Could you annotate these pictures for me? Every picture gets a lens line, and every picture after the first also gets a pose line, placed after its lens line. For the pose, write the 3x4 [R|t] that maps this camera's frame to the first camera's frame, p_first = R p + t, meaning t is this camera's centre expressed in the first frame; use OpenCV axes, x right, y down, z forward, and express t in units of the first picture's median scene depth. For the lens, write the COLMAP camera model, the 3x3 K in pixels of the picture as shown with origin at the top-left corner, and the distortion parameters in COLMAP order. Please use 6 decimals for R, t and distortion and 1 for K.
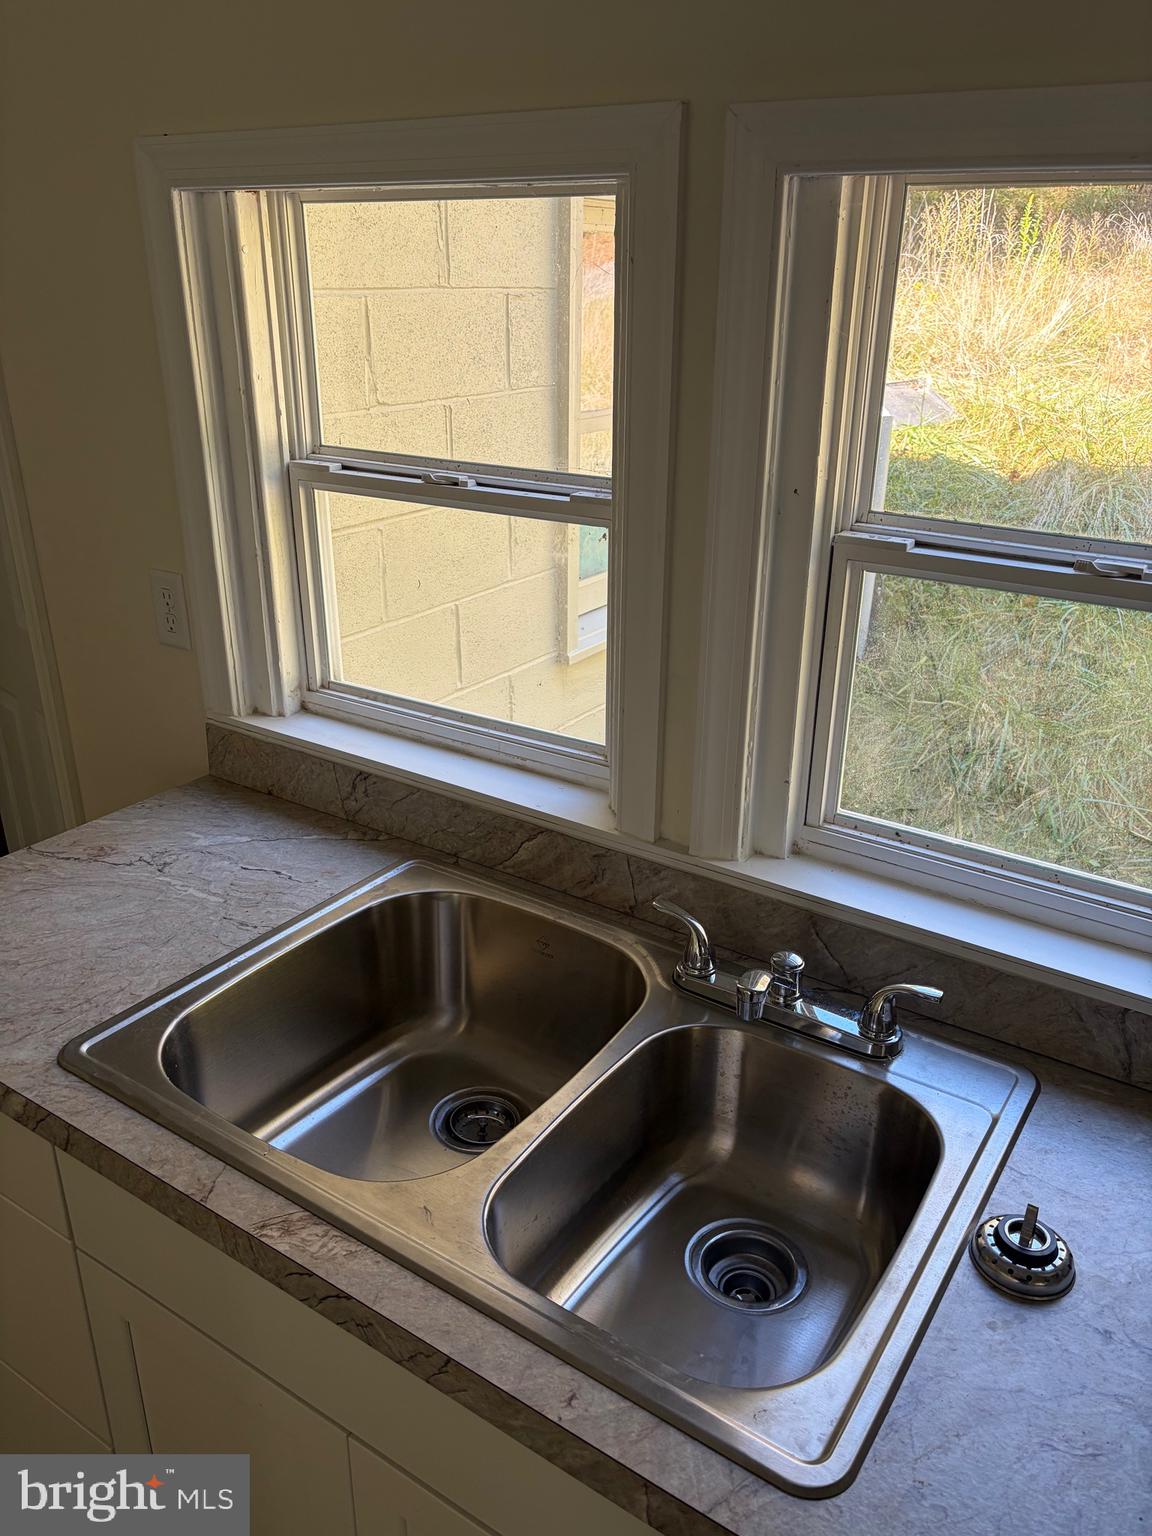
lens RADIAL K [[1173.7, 0, 576.0], [0, 1173.7, 768.0], [0, 0, 1]] dist [0.064409, 0.000630]
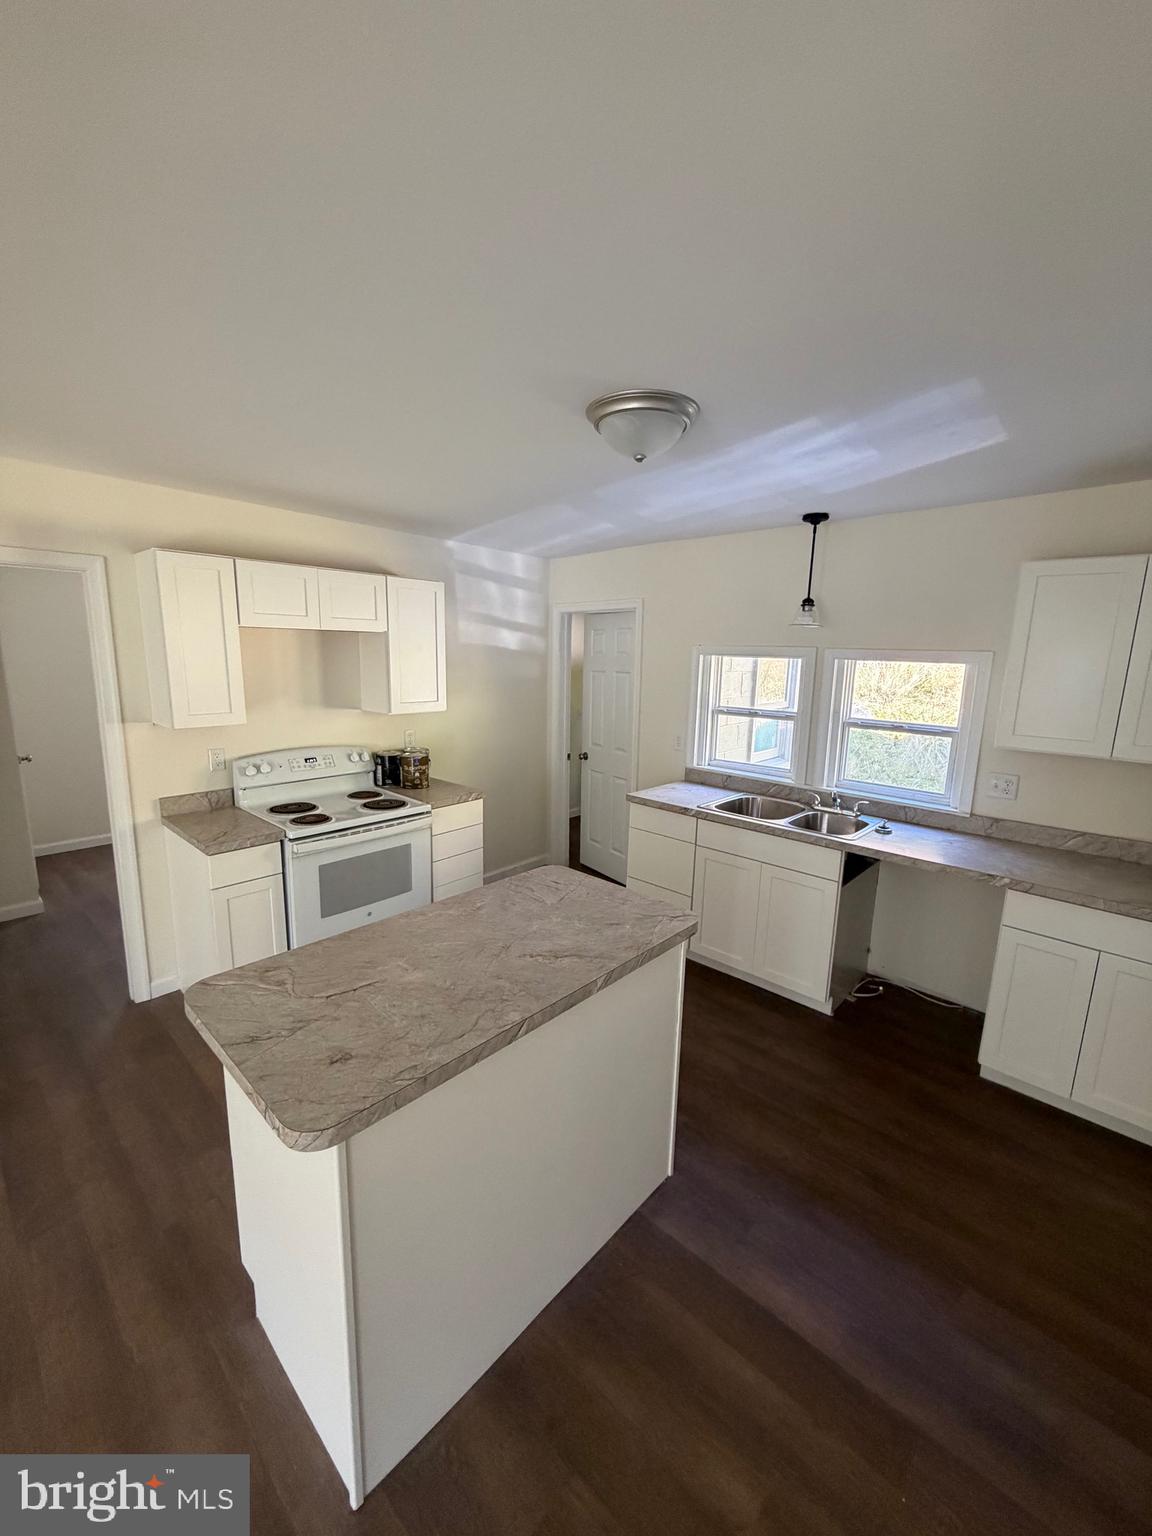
lens RADIAL K [[611.6, 0, 577.2], [0, 611.6, 764.0], [0, 0, 1]] dist [-0.000179, 0.000282]
pose [[0.987874, 0.035975, -0.151033, -0.411866], [-0.067691, 0.975258, -0.210453, 0.495318], [0.139725, 0.218124, 0.965867, -1.340675]]
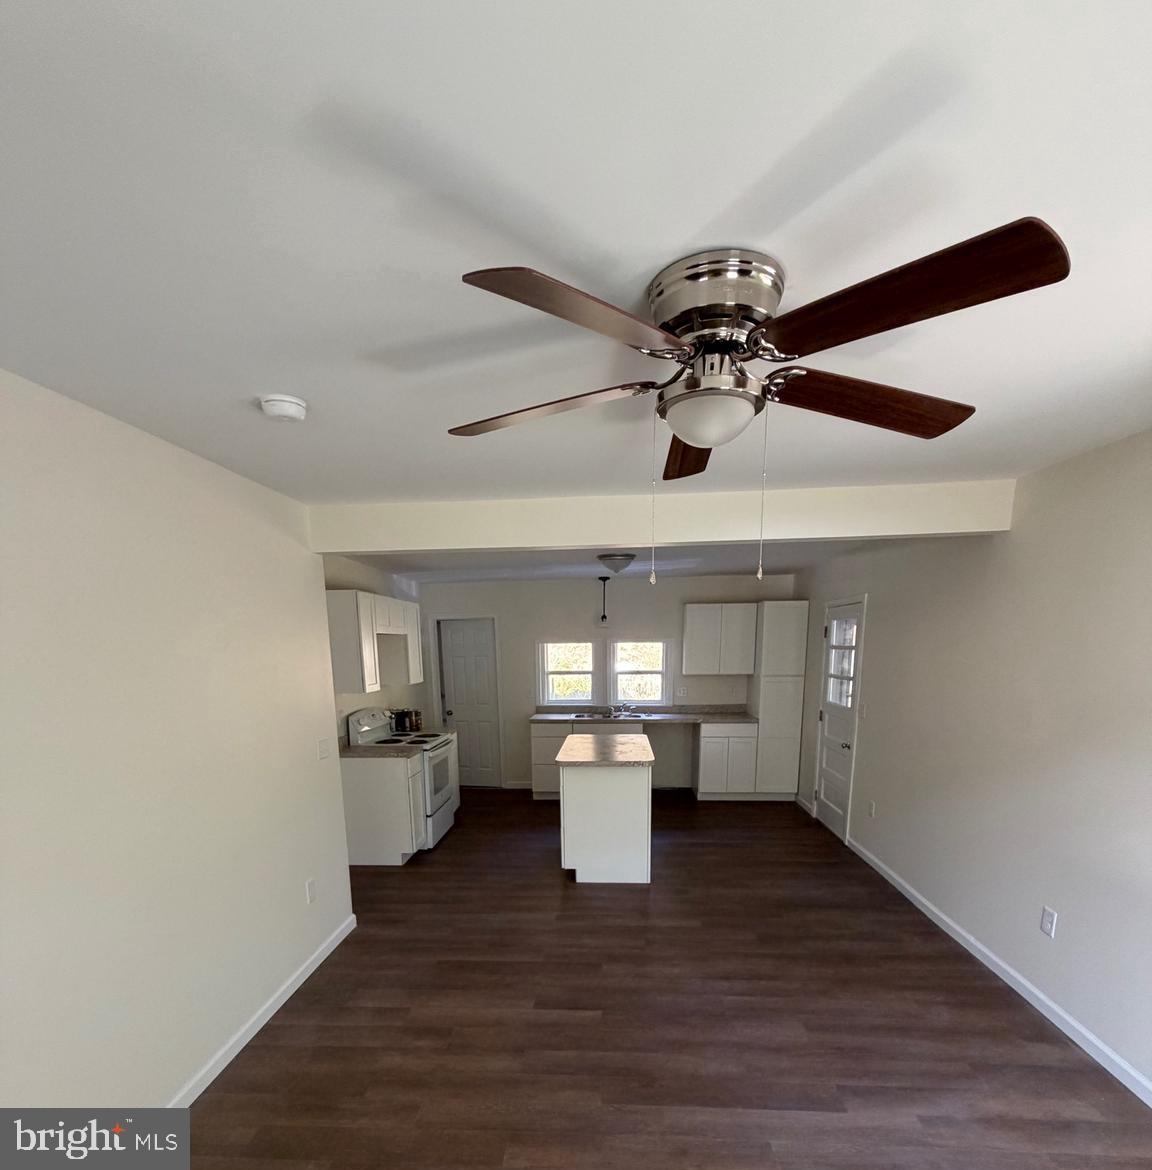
lens RADIAL K [[611.7, 0, 576.9], [0, 611.7, 763.8], [0, 0, 1]] dist [-0.004363, 0.000431]
pose [[0.864679, -0.117009, 0.488508, -2.410139], [0.214717, 0.965266, -0.148853, 1.119109], [-0.454123, 0.233601, 0.859769, -2.821260]]
